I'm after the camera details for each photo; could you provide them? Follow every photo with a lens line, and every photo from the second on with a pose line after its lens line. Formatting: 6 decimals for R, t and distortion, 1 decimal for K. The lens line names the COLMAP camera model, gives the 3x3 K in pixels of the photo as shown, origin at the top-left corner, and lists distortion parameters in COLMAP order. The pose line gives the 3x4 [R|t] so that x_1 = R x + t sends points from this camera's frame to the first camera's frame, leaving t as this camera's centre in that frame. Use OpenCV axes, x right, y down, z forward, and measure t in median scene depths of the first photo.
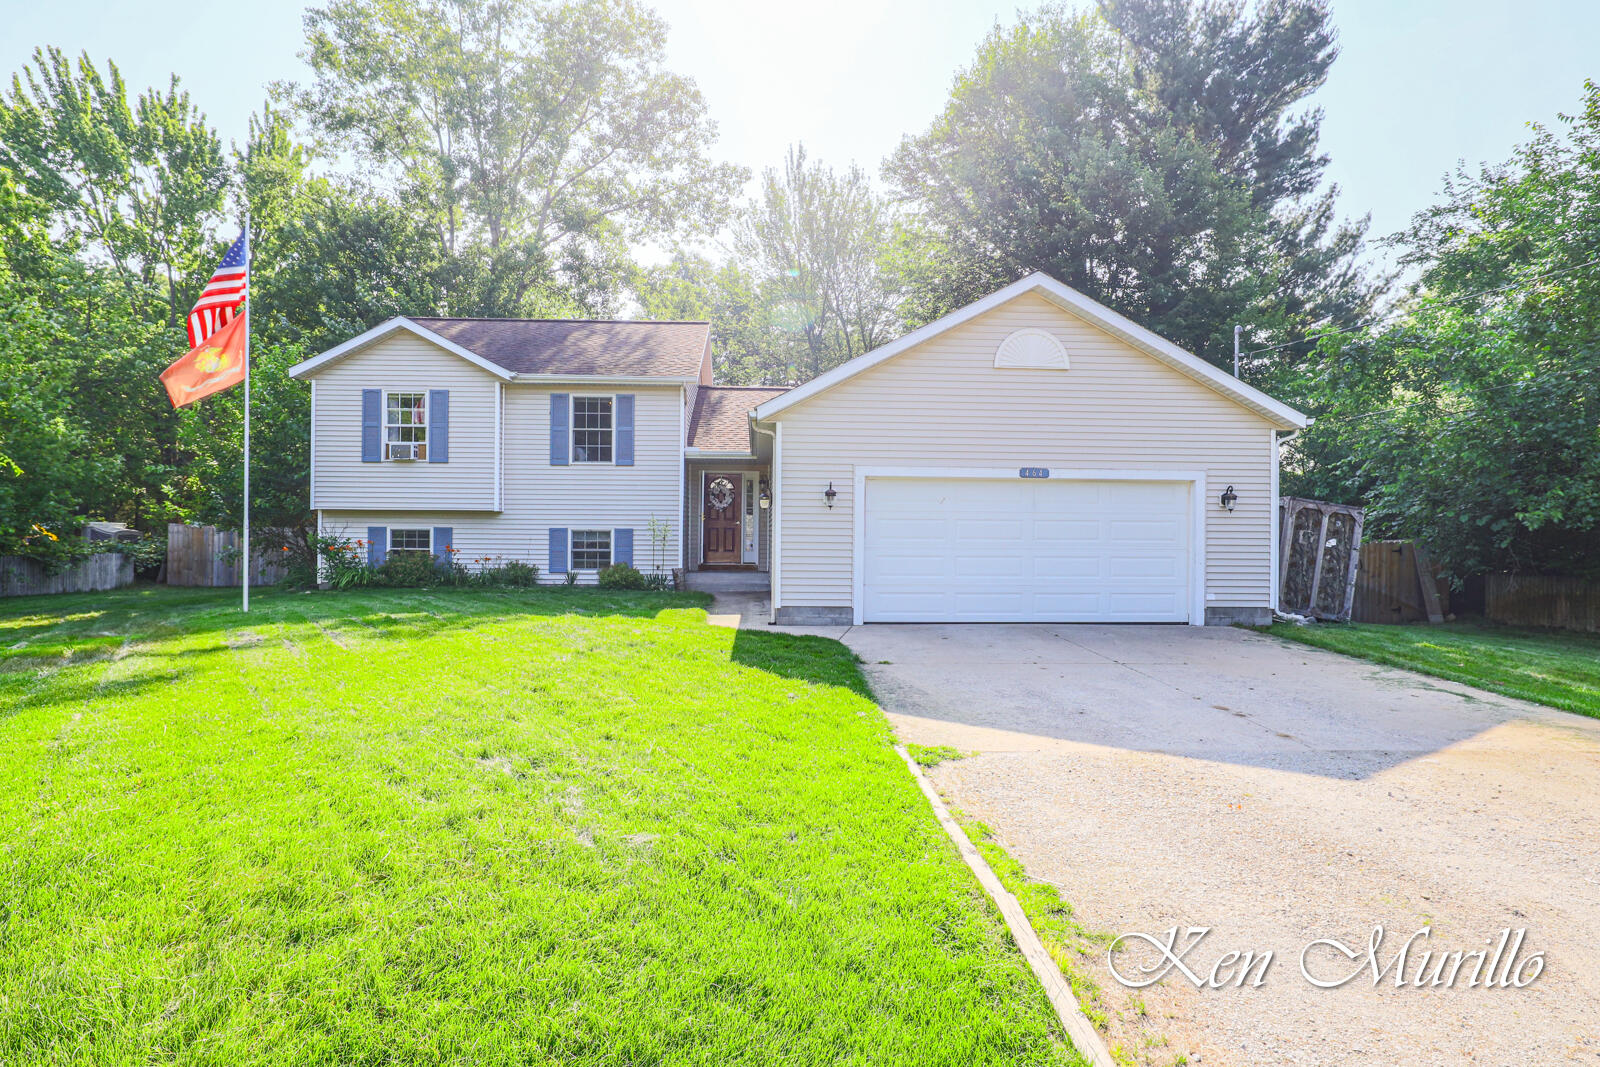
lens RADIAL K [[846.6, 0, 796.3], [0, 846.6, 559.0], [0, 0, 1]] dist [-0.013323, 0.000167]
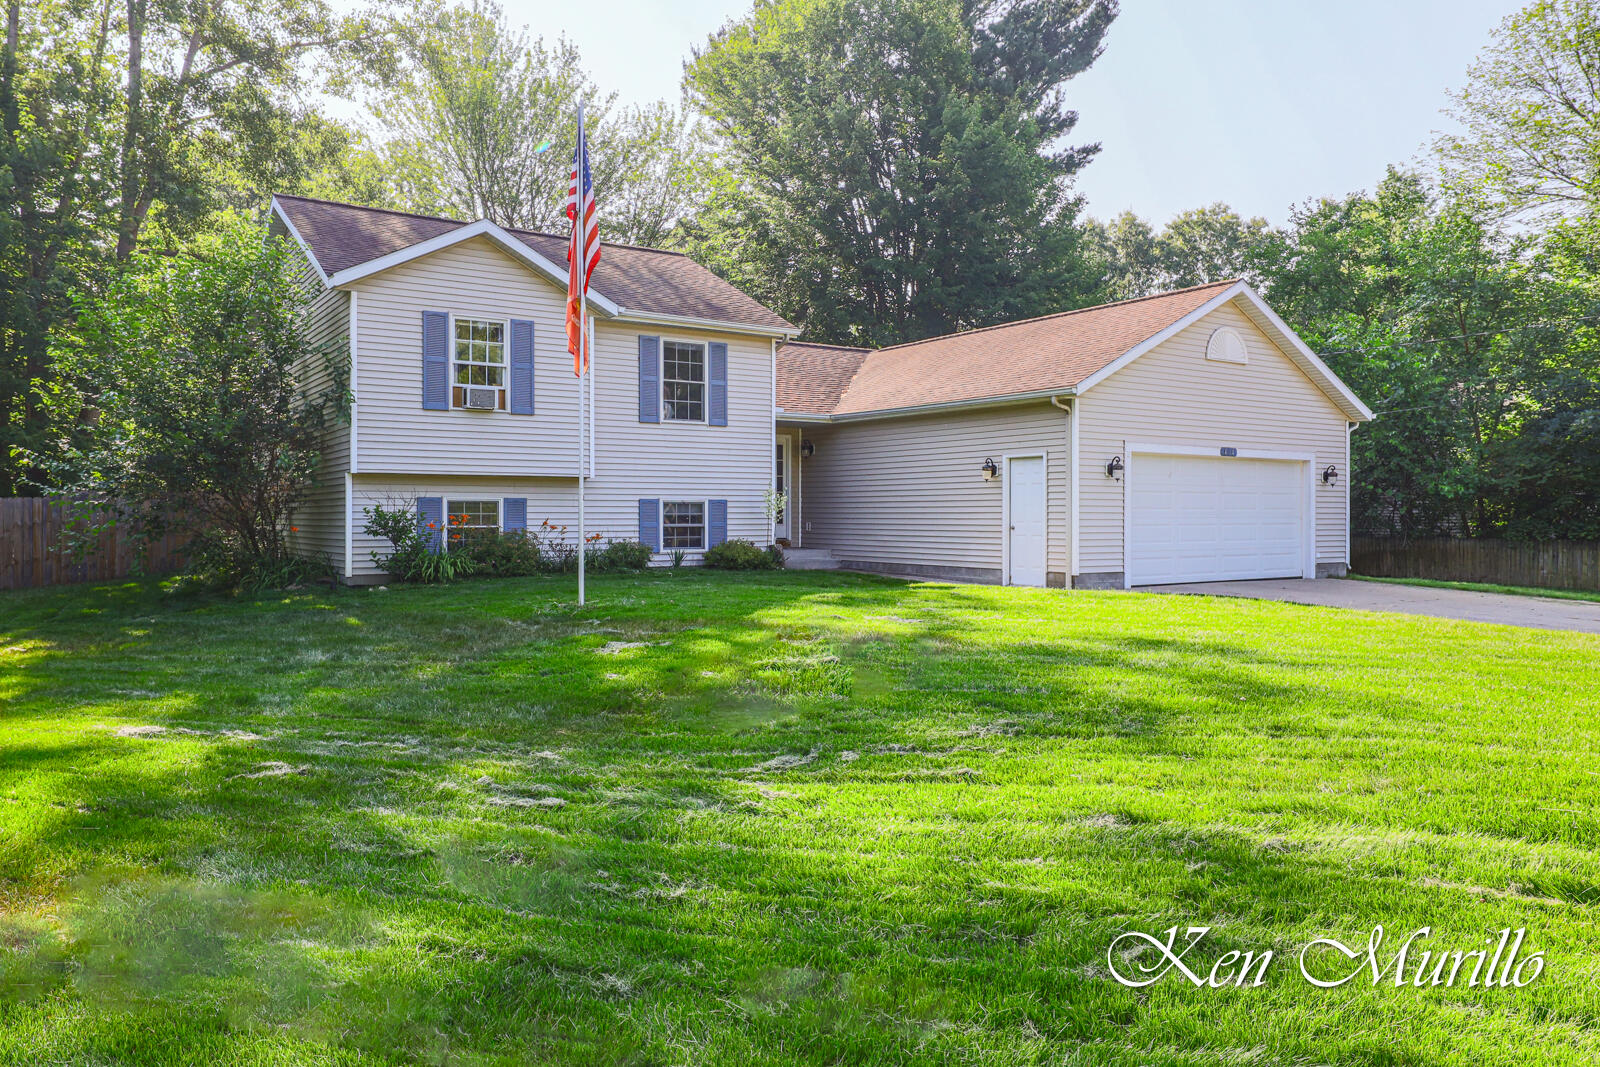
lens RADIAL K [[1105.2, 0, 800.0], [0, 1105.2, 533.5], [0, 0, 1]] dist [0.024421, -0.000865]
pose [[0.855227, -0.017114, 0.517971, -0.726005], [0.017427, 0.999839, 0.004261, -0.004845], [-0.517961, 0.005383, 0.855387, 0.000838]]
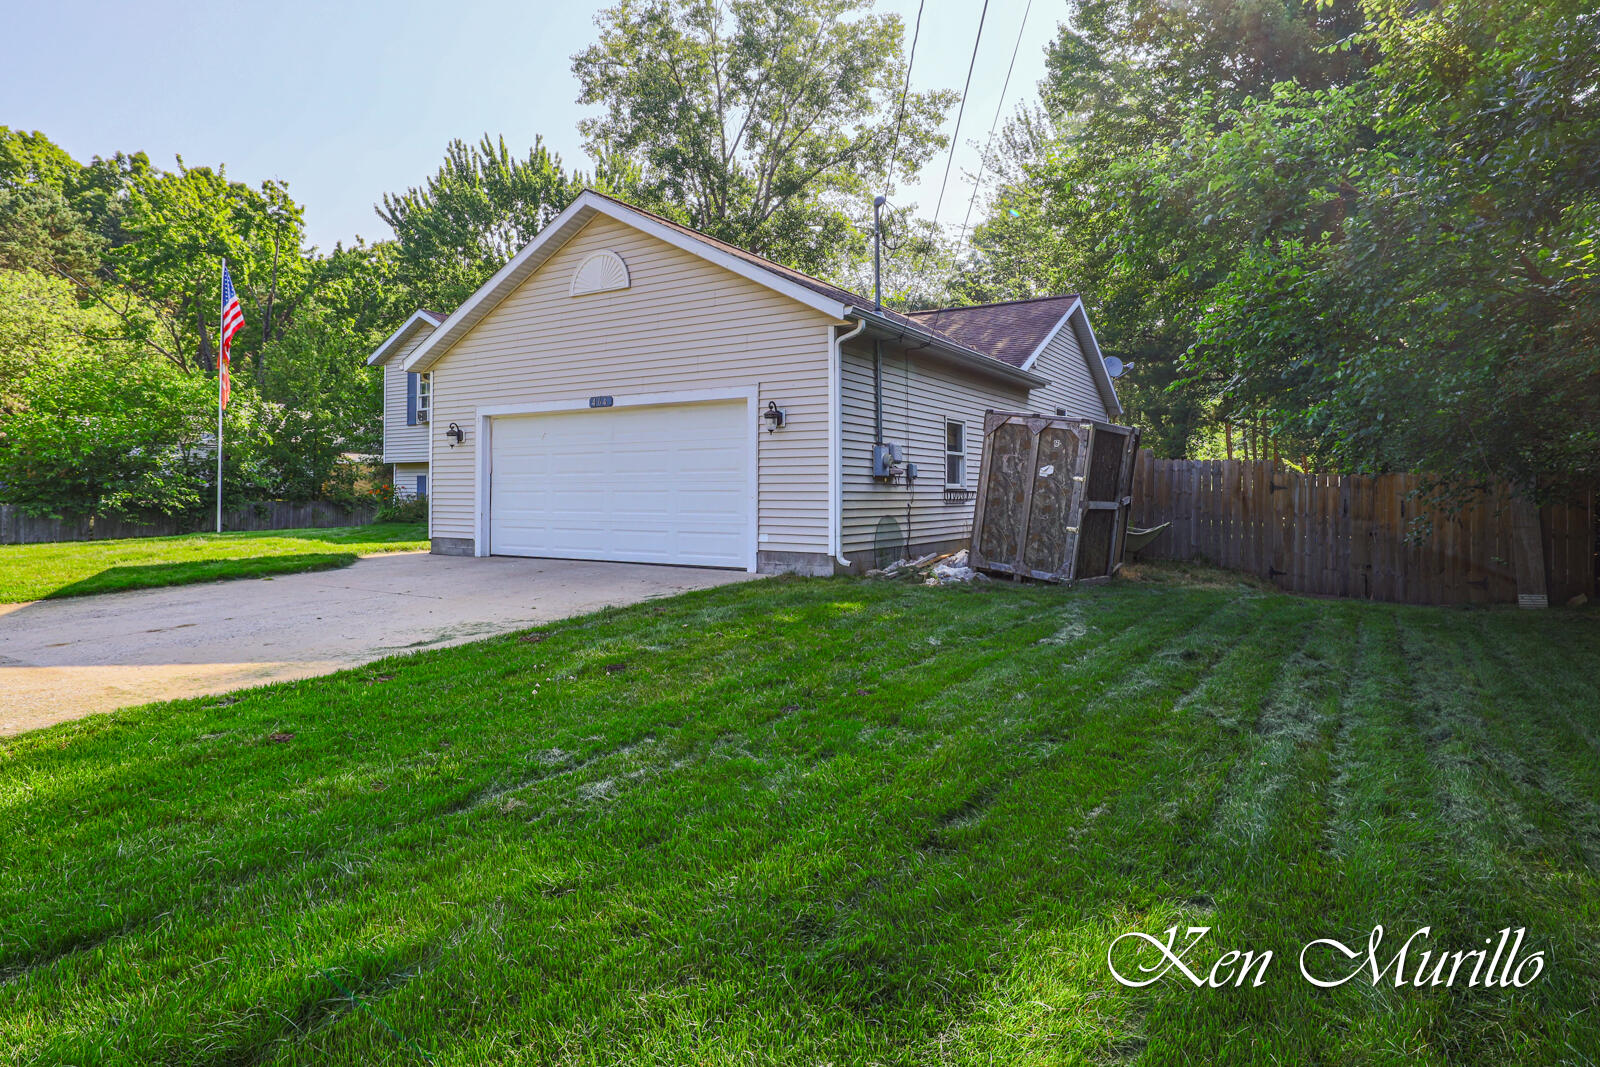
lens RADIAL K [[876.3, 0, 800.5], [0, 876.3, 497.4], [0, 0, 1]] dist [-0.001167, 0.000045]
pose [[0.827377, -0.004562, -0.561628, 0.724520], [-0.006944, 0.999807, -0.018353, 0.015025], [0.561604, 0.019085, 0.827186, 0.228244]]
